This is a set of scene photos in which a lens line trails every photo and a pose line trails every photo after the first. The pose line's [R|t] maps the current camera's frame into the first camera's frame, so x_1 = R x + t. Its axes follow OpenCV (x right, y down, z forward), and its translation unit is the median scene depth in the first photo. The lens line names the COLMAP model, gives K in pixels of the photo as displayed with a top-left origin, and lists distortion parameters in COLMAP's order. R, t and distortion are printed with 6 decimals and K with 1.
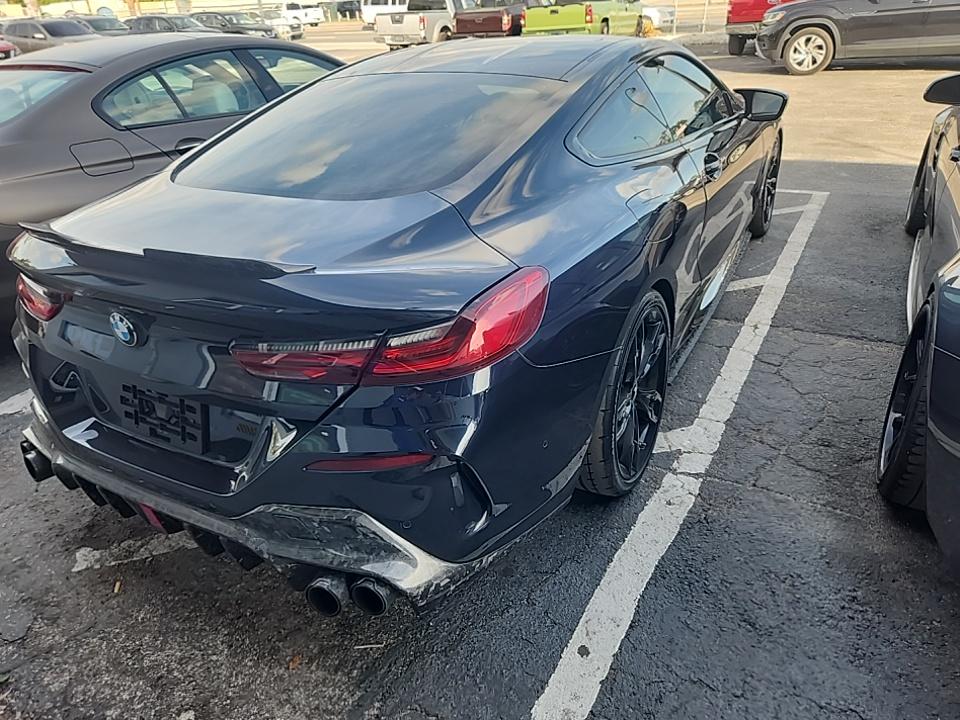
lens RADIAL K [[657.7, 0, 478.8], [0, 657.7, 353.6], [0, 0, 1]] dist [0.057933, -0.049649]
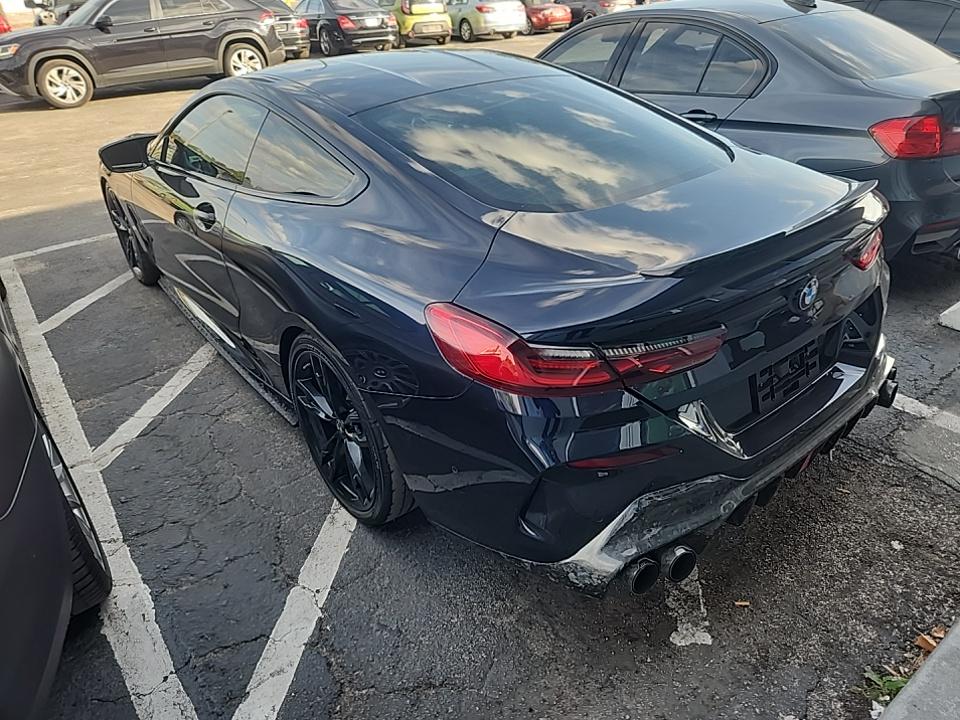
lens RADIAL K [[666.7, 0, 502.5], [0, 666.7, 361.3], [0, 0, 1]] dist [0.005064, -0.003198]
pose [[0.361947, -0.424000, 0.830192, -0.242250], [0.451097, 0.859023, 0.242055, -0.062563], [-0.815786, 0.286886, 0.502186, 0.128720]]
